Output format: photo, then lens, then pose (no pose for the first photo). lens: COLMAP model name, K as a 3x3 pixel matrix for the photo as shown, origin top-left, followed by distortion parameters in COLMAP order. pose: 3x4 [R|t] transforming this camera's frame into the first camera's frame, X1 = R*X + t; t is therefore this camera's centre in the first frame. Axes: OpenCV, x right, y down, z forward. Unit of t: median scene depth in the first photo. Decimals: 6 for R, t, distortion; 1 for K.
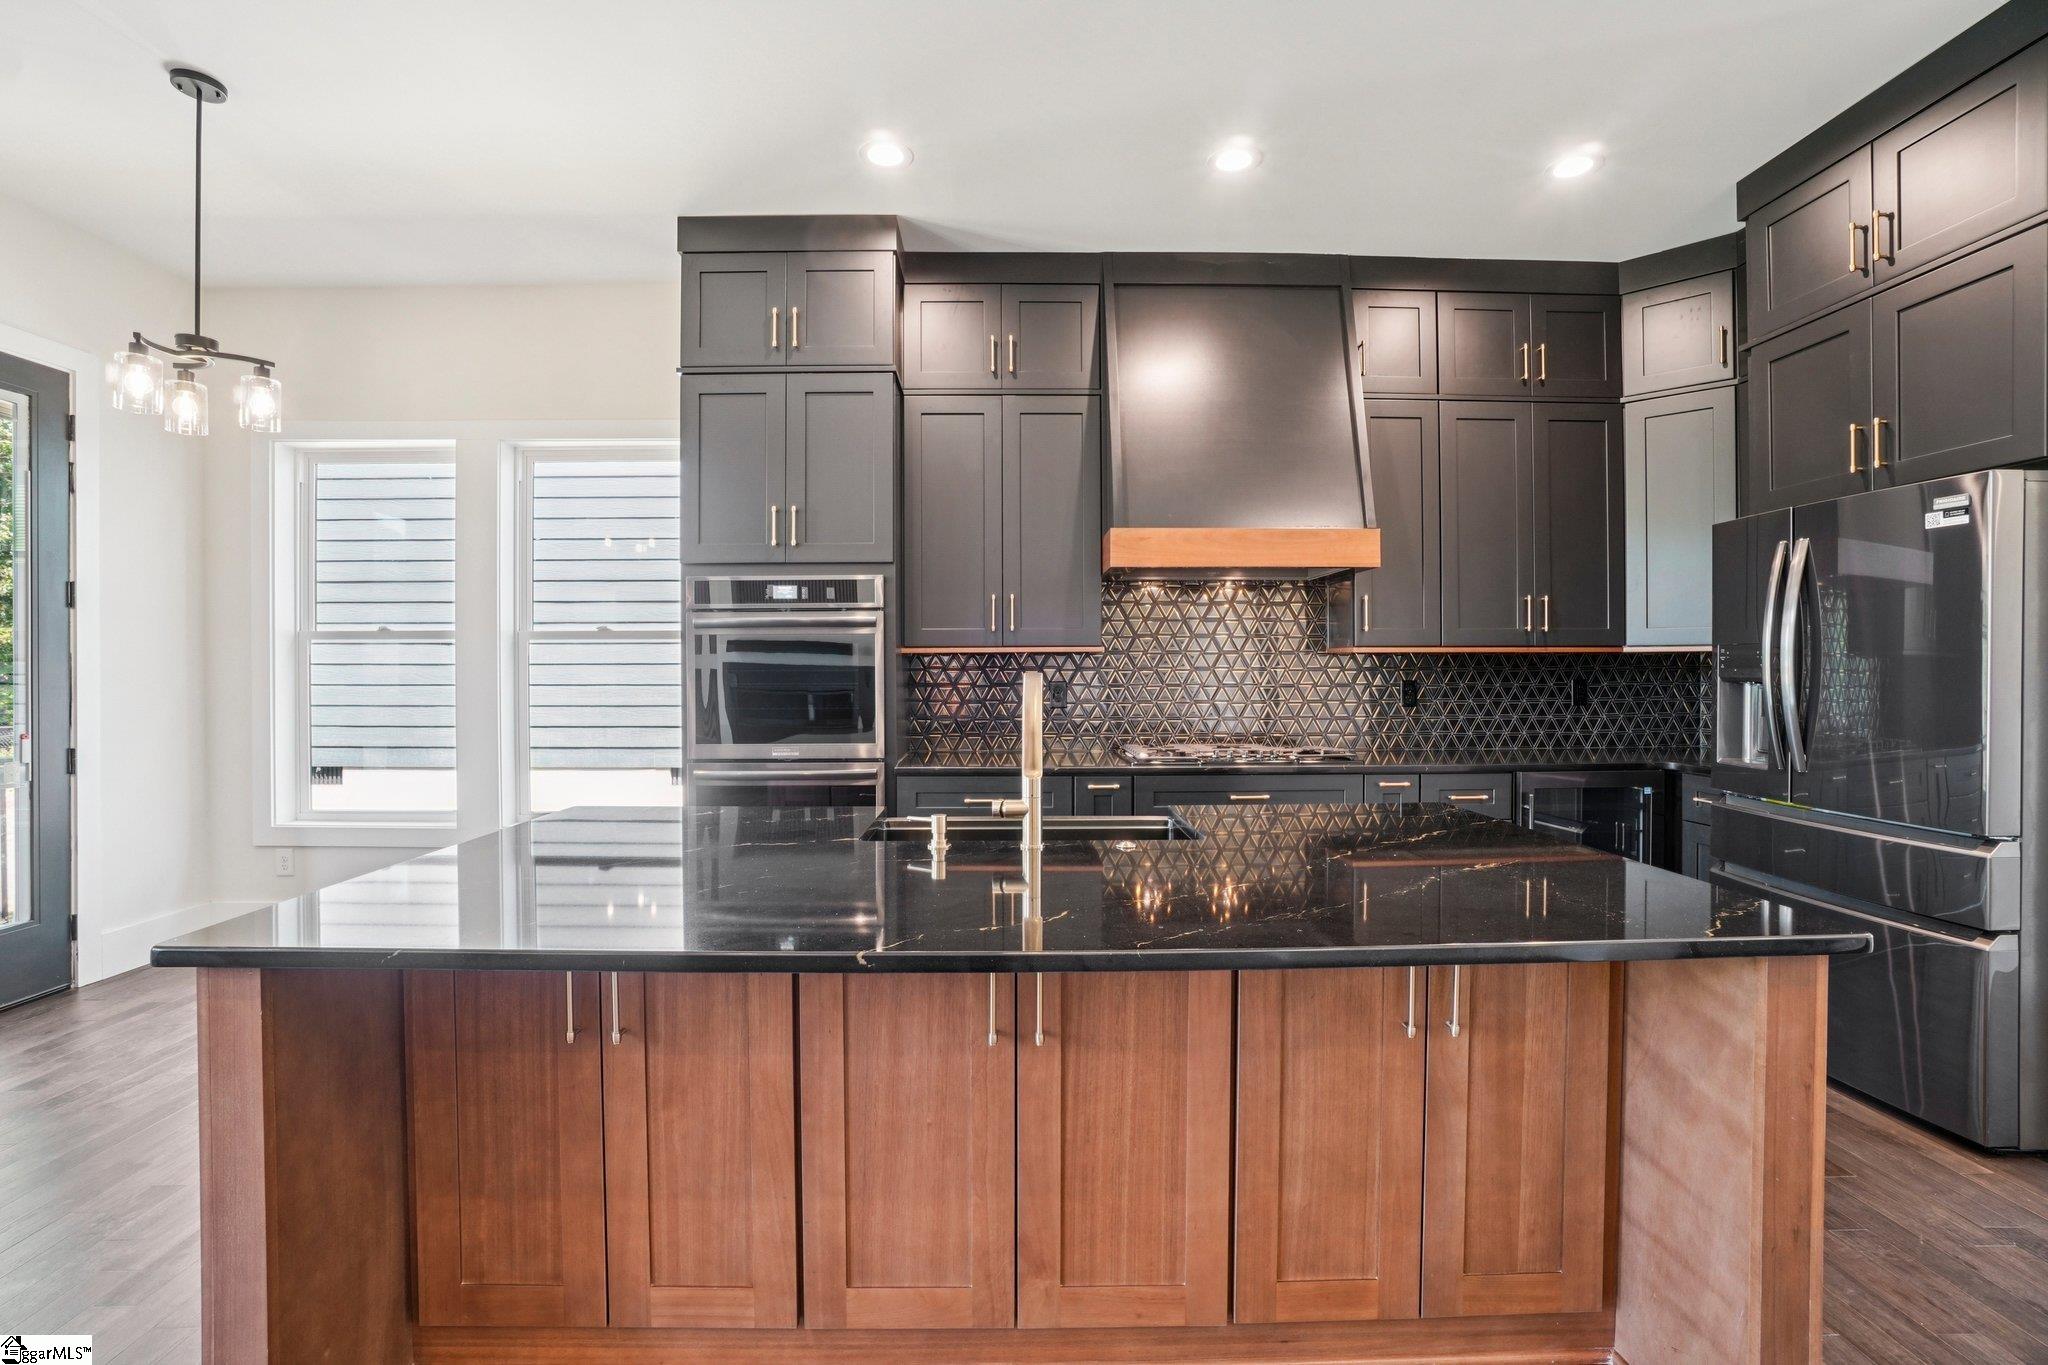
lens RADIAL K [[919.8, 0, 1028.3], [0, 919.8, 648.5], [0, 0, 1]] dist [-0.042823, 0.012846]
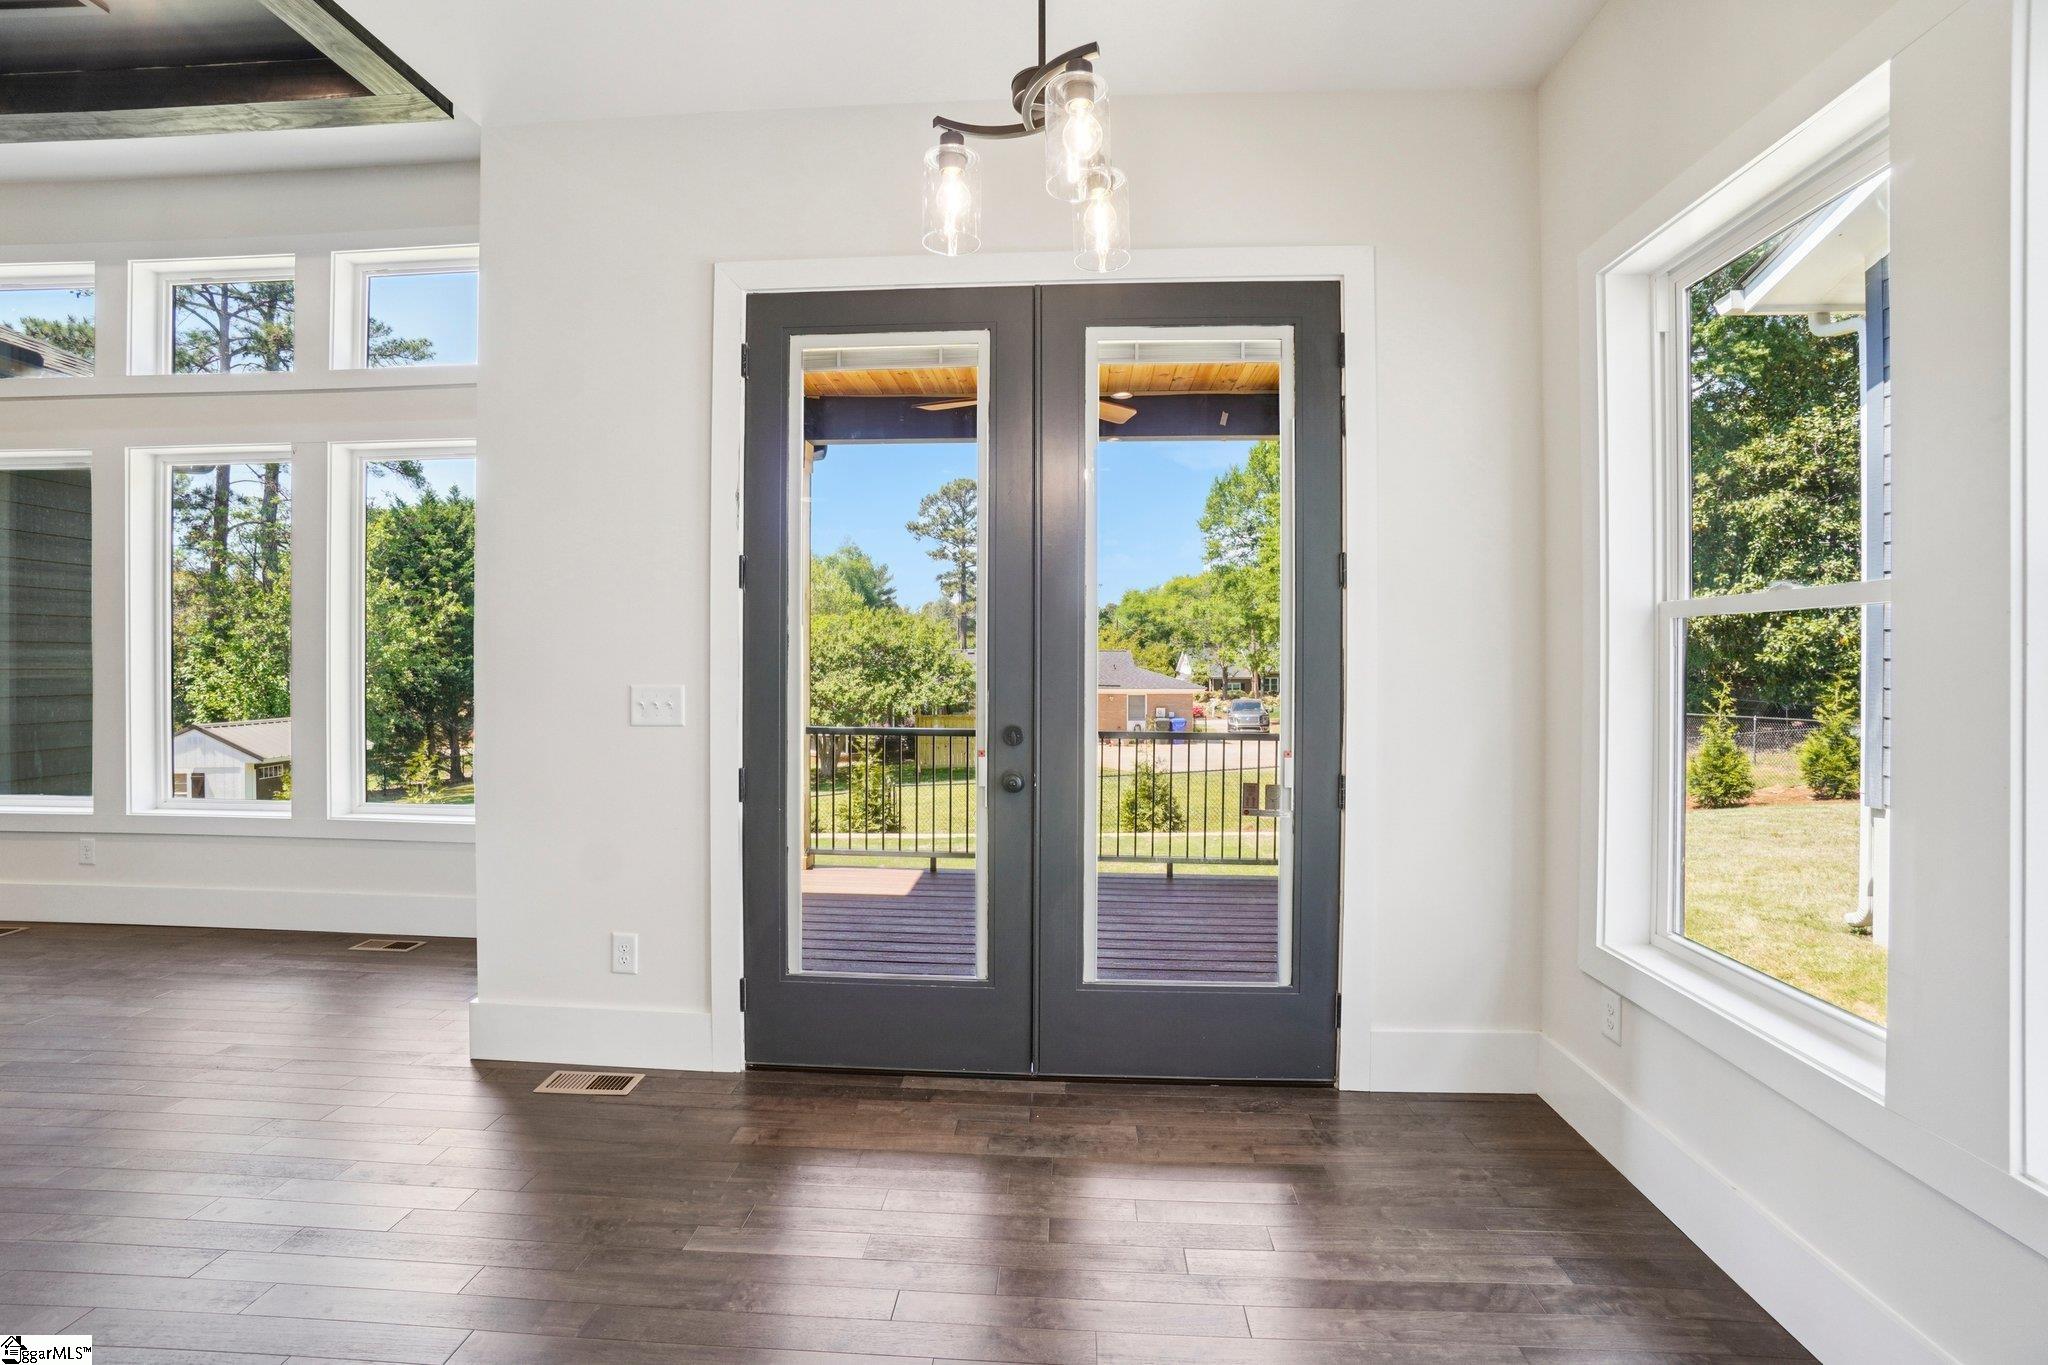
lens RADIAL K [[919.8, 0, 1044.8], [0, 919.8, 672.6], [0, 0, 1]] dist [-0.042823, 0.012846]
pose [[-0.068683, 0.012528, -0.997560, -0.284000], [0.019526, 0.999746, 0.011211, 0.011748], [0.997447, -0.018708, -0.068910, 0.798812]]
